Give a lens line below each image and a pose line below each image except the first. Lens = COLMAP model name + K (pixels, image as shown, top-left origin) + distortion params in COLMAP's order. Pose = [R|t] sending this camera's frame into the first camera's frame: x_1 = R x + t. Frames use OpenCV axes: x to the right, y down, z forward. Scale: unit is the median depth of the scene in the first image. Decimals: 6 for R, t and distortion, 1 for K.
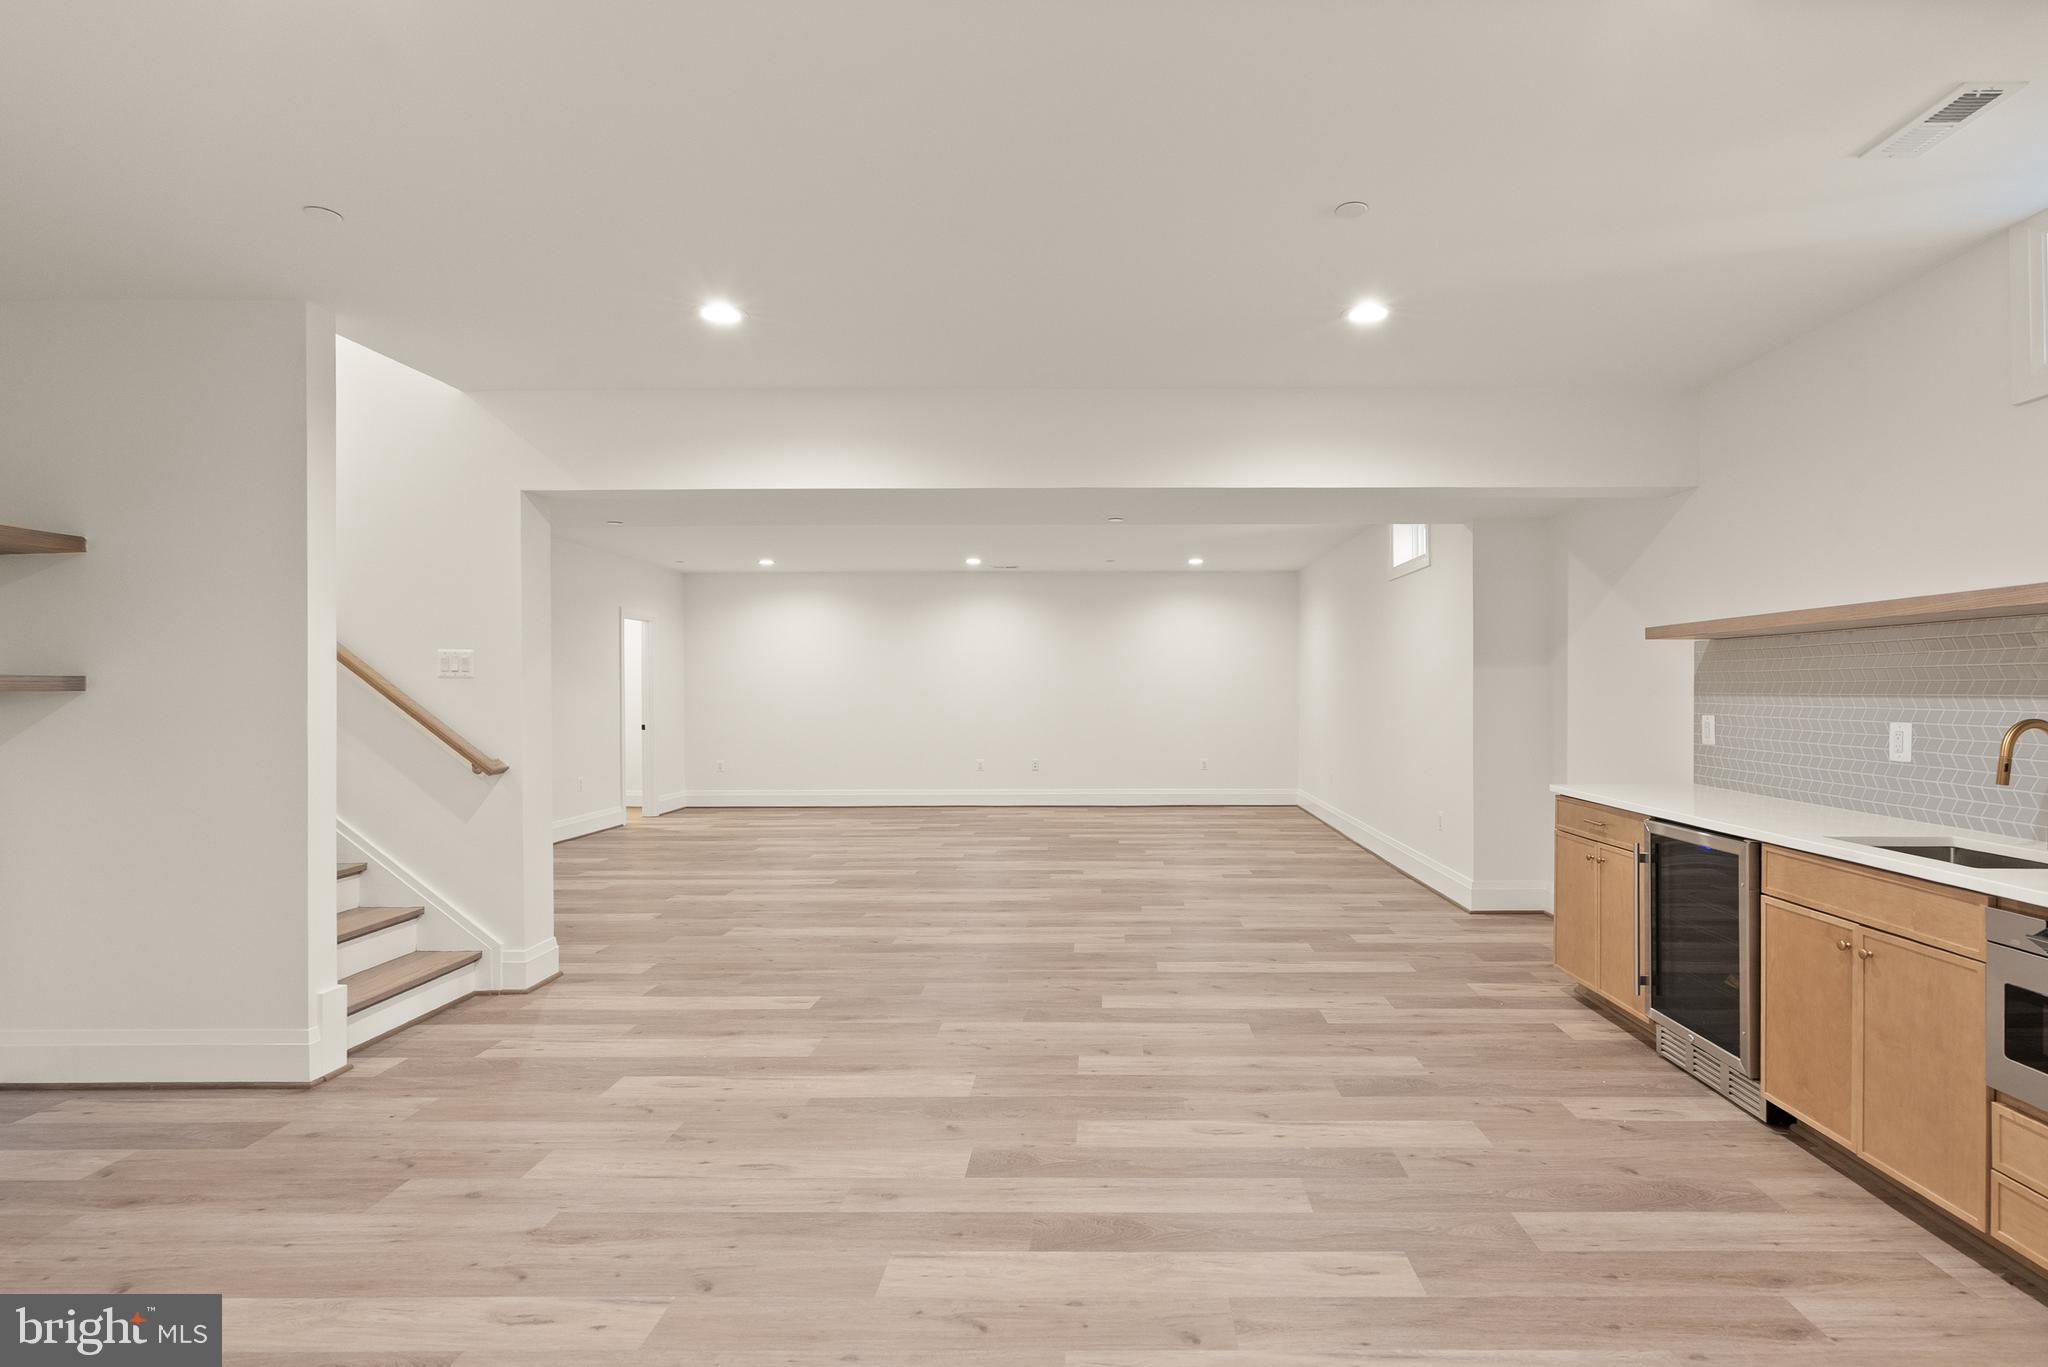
lens RADIAL K [[959.2, 0, 1037.9], [0, 959.2, 685.6], [0, 0, 1]] dist [0.012280, 0.000131]
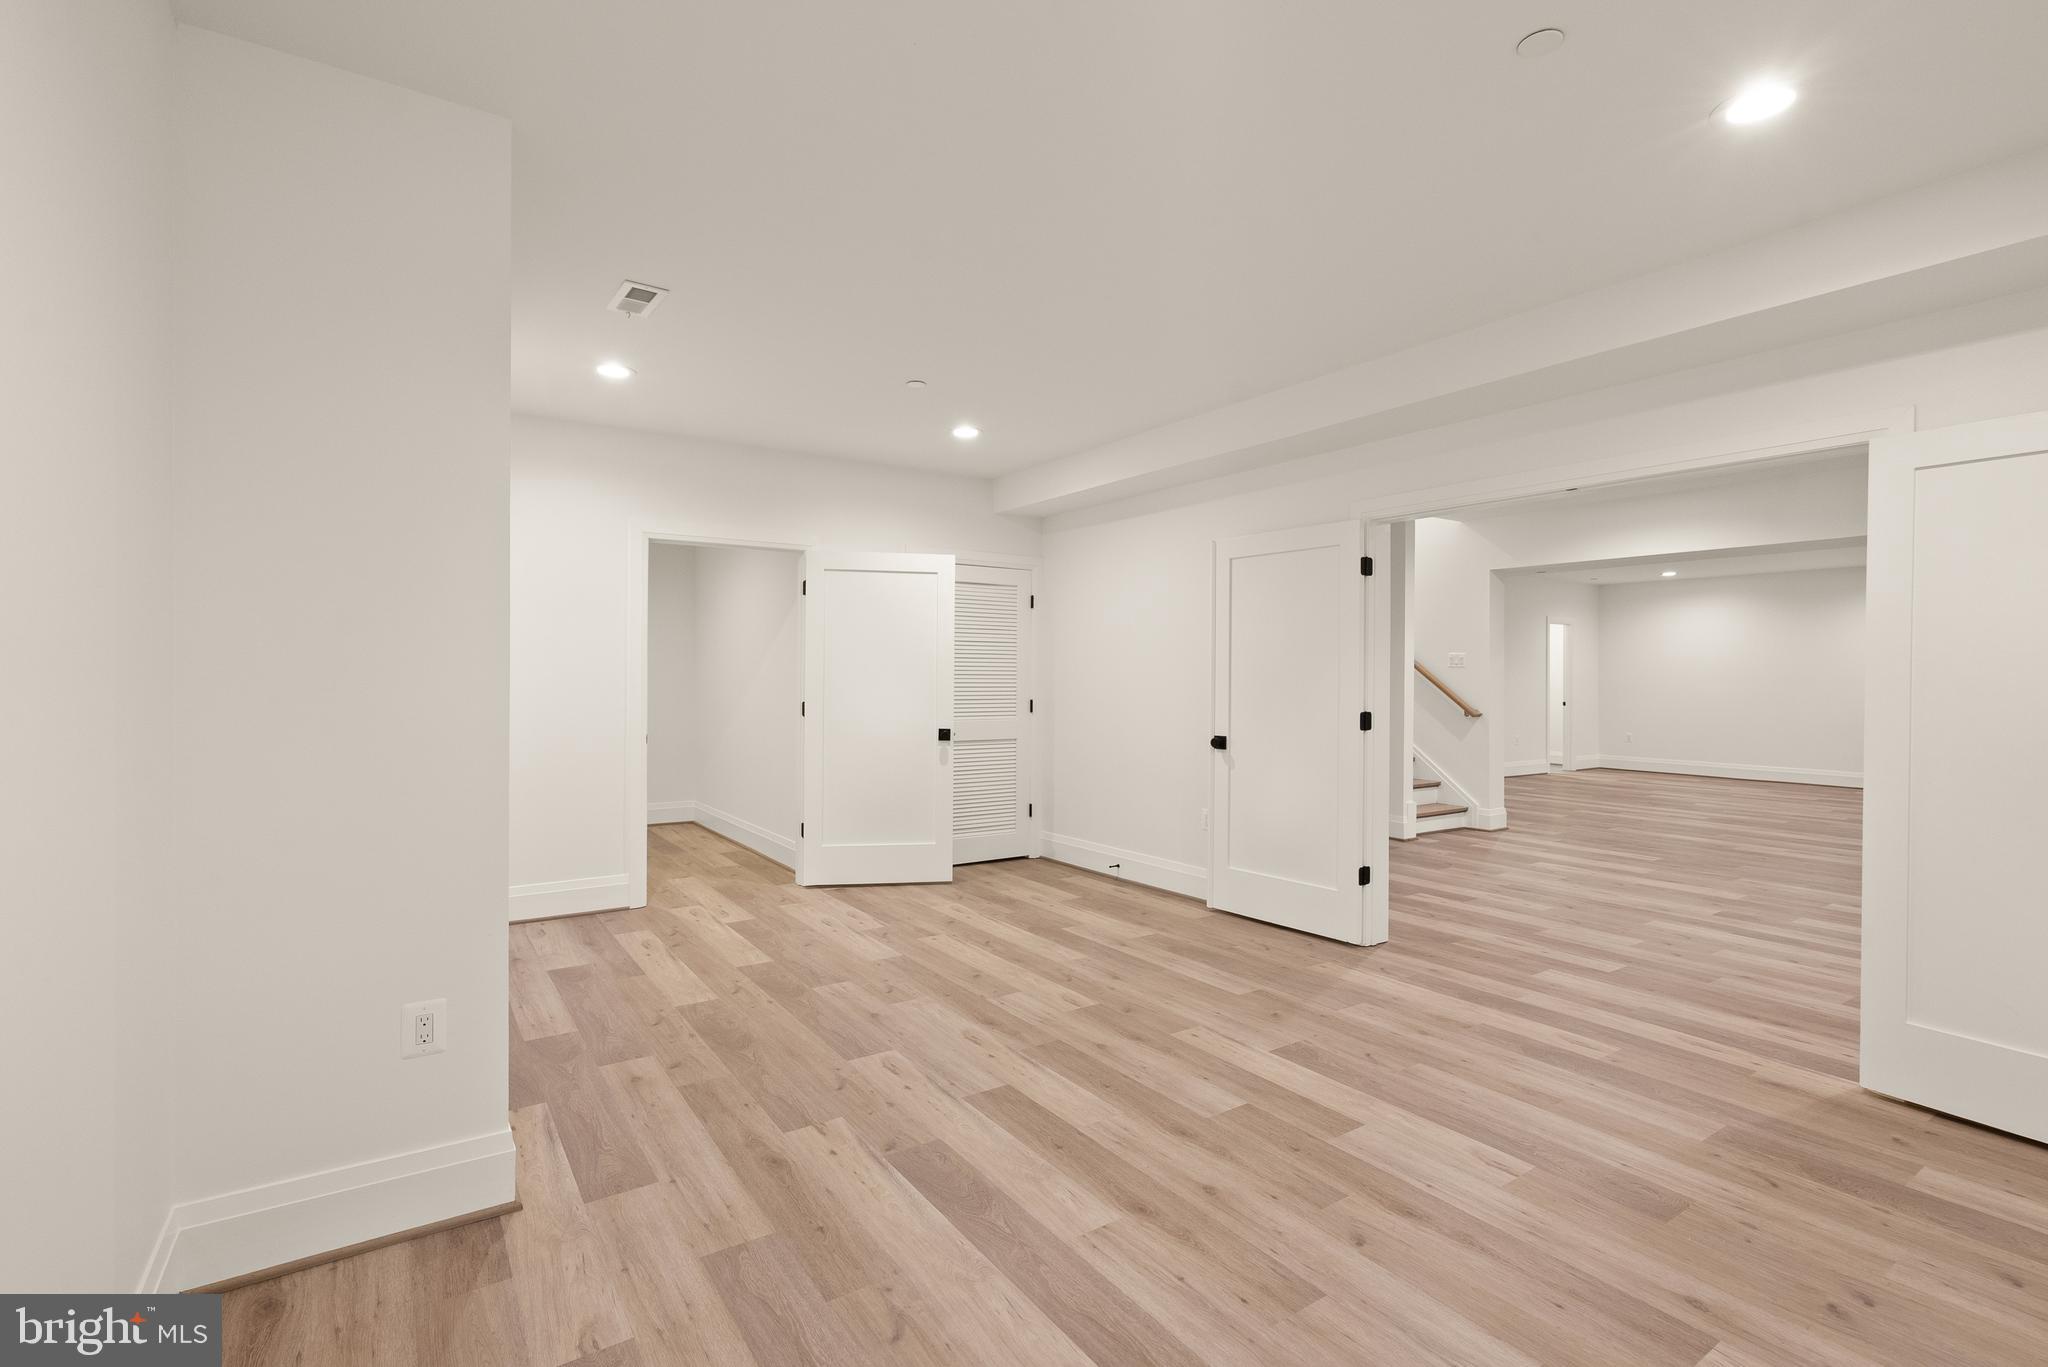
lens RADIAL K [[959.2, 0, 1039.8], [0, 959.2, 676.8], [0, 0, 1]] dist [0.012280, 0.000131]
pose [[0.621583, 0.011212, -0.783268, 0.406511], [-0.007227, 0.999937, 0.008578, -0.000041], [0.783315, 0.000329, 0.621625, -0.888970]]
